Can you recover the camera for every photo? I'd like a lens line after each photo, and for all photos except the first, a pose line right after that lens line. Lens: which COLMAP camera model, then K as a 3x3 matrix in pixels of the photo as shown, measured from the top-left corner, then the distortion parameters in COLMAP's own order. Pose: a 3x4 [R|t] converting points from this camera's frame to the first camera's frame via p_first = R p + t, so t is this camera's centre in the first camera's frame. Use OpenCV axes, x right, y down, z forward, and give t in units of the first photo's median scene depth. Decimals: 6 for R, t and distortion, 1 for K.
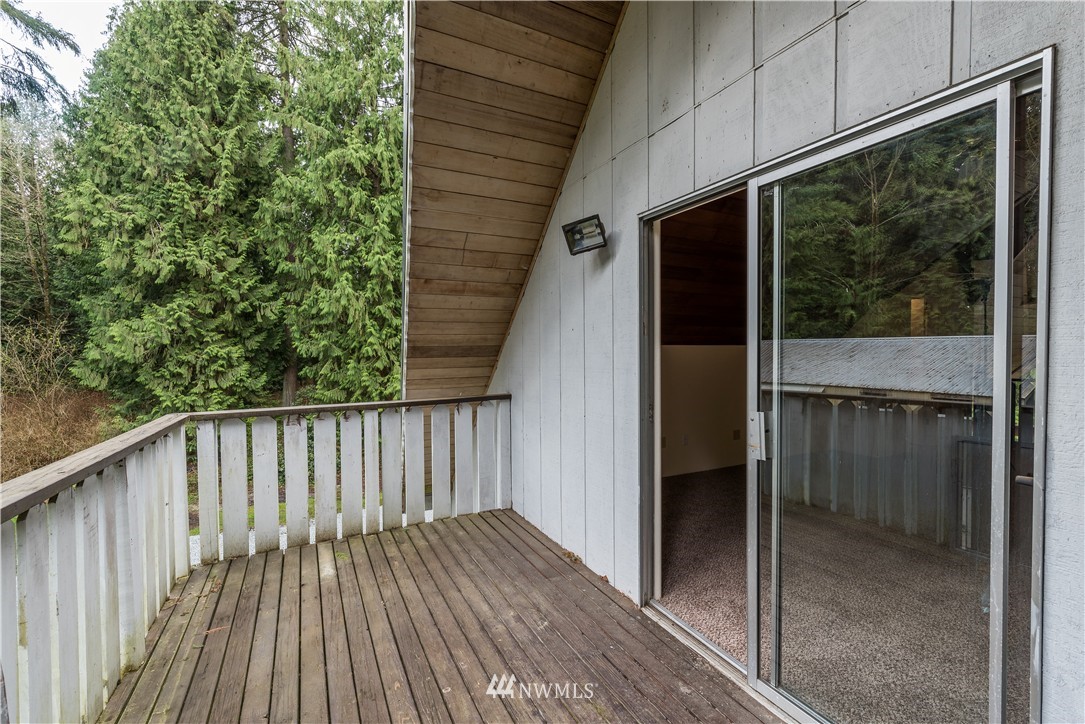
lens RADIAL K [[469.3, 0, 543.3], [0, 469.3, 359.7], [0, 0, 1]] dist [-0.001629, -0.000184]
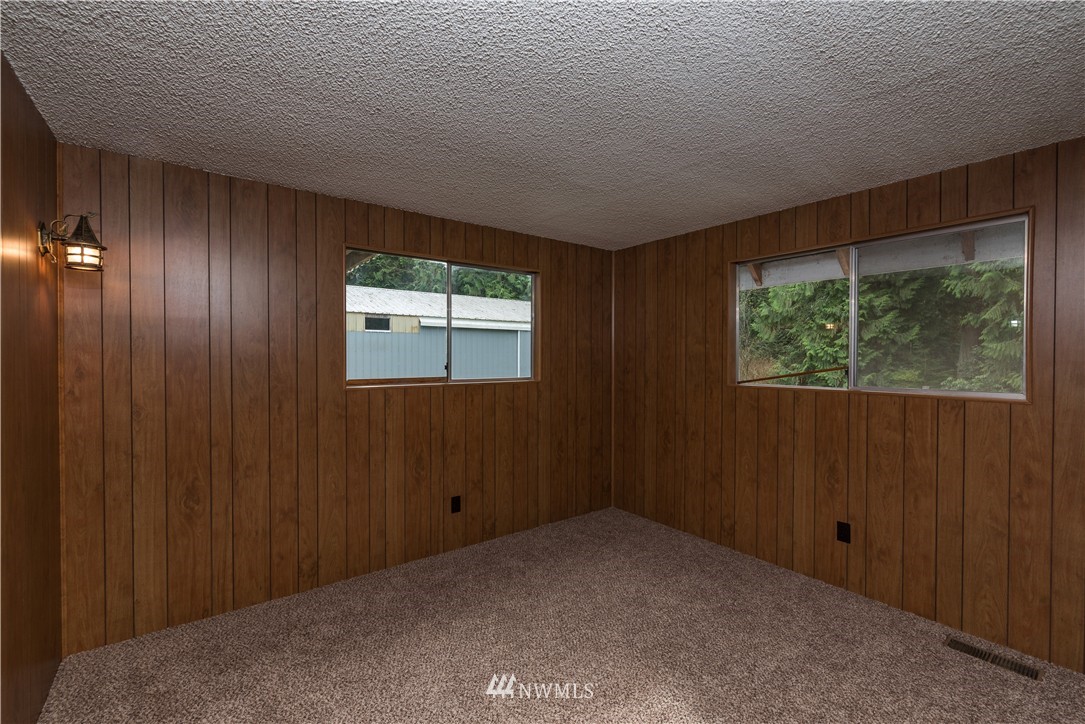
lens RADIAL K [[469.3, 0, 543.4], [0, 469.3, 361.3], [0, 0, 1]] dist [-0.001629, -0.000184]
pose [[0.175670, 0.013021, -0.984363, 0.132293], [-0.020728, 0.999740, 0.009525, 0.106138], [0.984231, 0.018730, 0.175894, 0.192504]]
